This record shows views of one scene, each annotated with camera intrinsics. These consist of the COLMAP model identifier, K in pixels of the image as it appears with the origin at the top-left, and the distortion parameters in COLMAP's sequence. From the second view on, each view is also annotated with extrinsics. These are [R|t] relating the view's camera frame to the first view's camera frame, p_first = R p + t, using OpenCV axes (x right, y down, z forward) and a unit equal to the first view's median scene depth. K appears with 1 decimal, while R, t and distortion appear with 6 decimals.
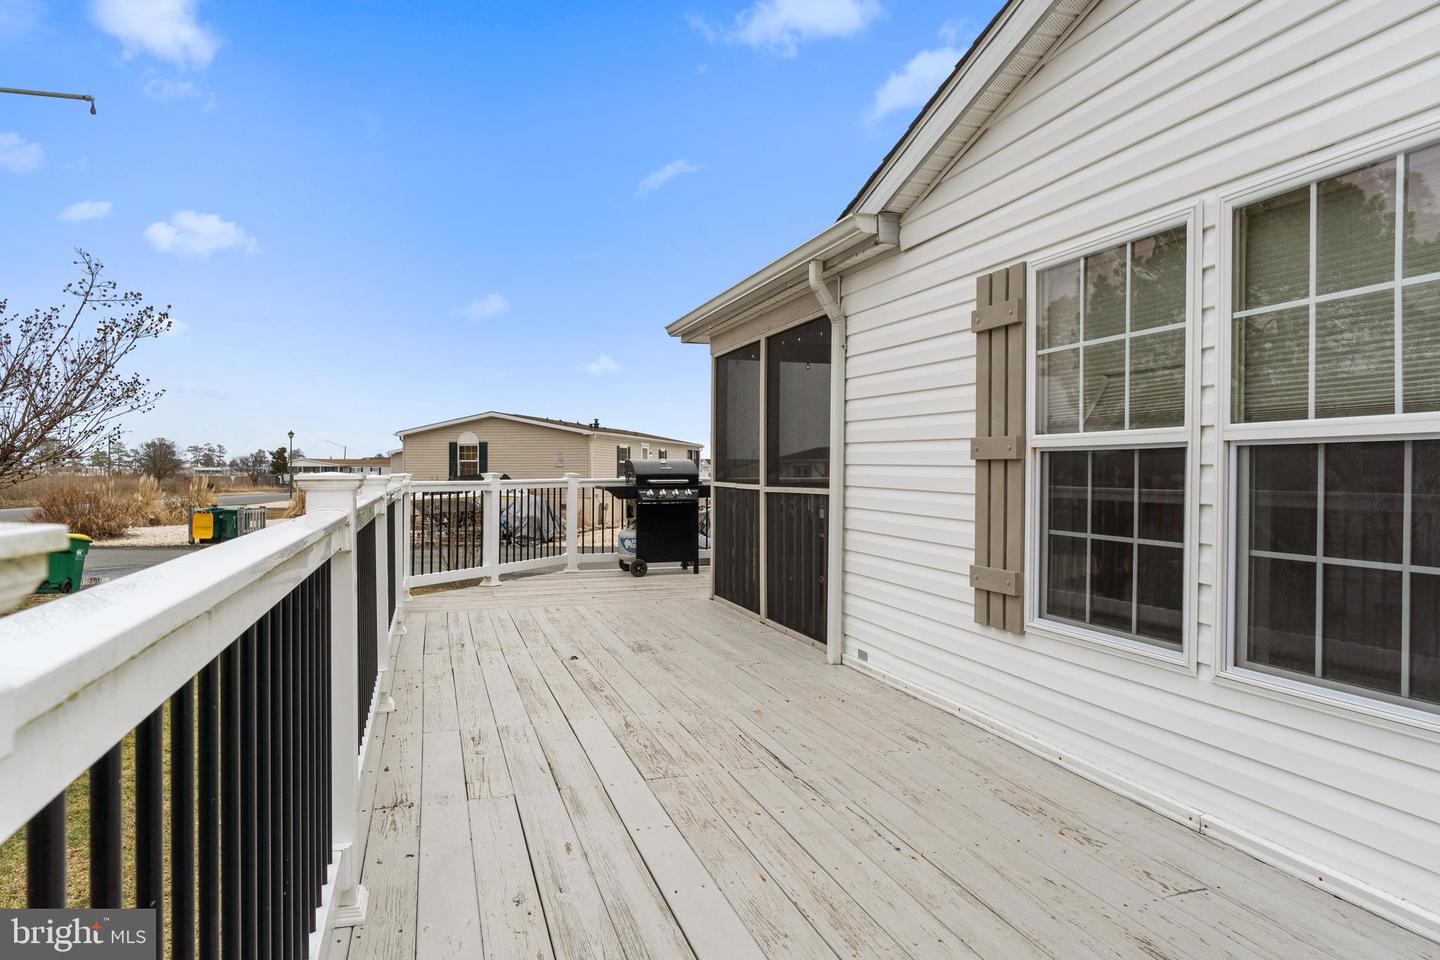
lens RADIAL K [[915.6, 0, 720.0], [0, 915.6, 480.0], [0, 0, 1]] dist [-0.000709, -0.000089]
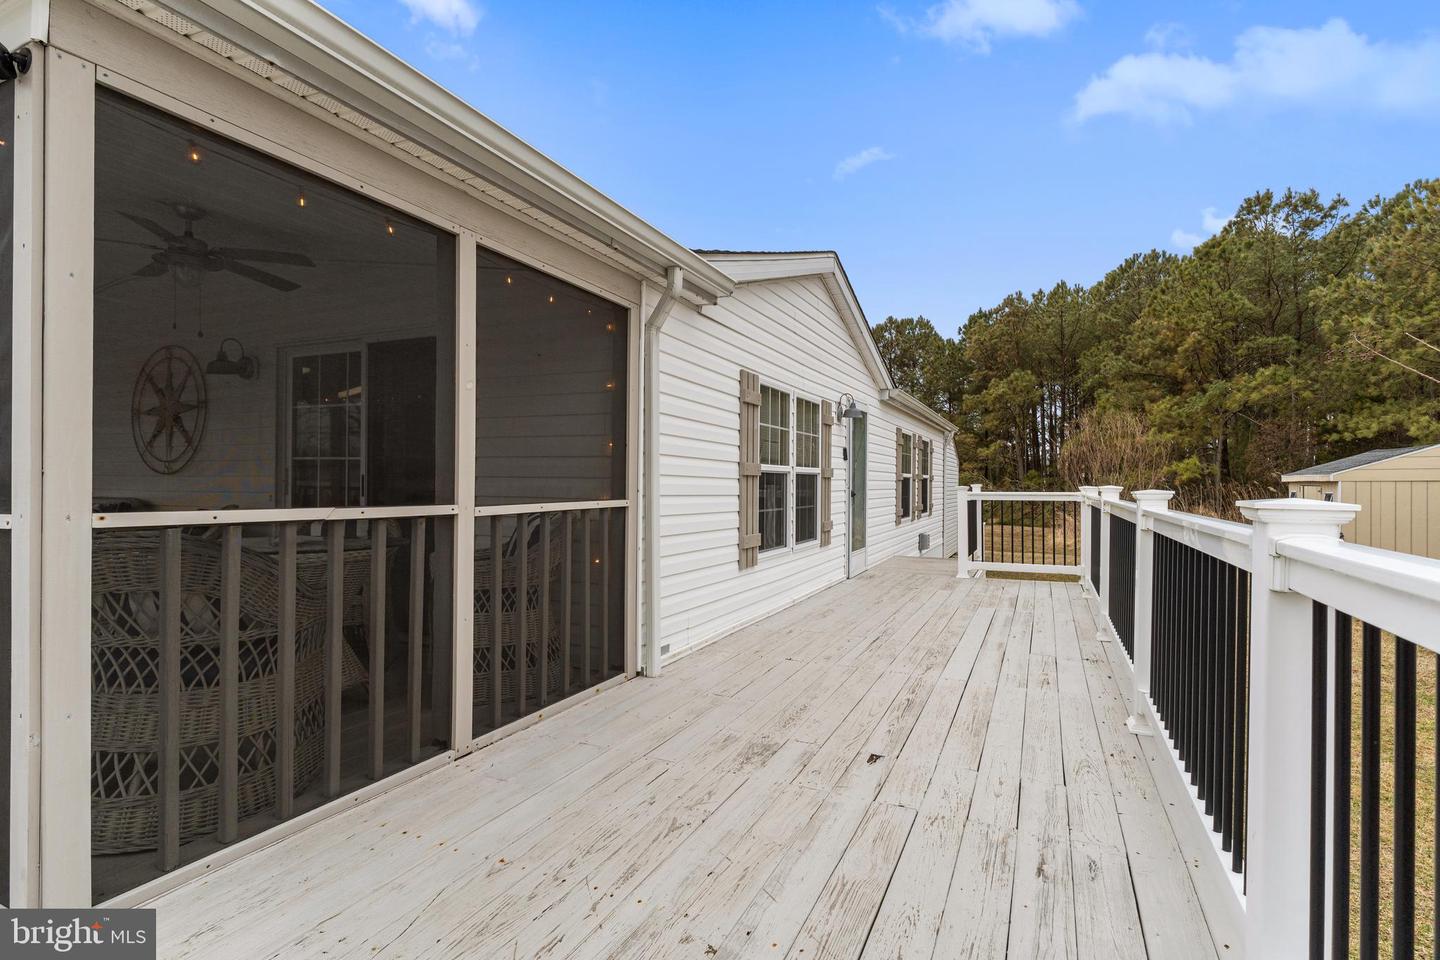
lens RADIAL K [[708.3, 0, 720.0], [0, 708.3, 480.0], [0, 0, 1]] dist [0.000149, 0.000005]
pose [[-0.739030, -0.004970, 0.673654, -0.579983], [0.002551, 0.999945, 0.010175, -0.026456], [-0.673668, 0.009238, -0.738977, 1.979731]]
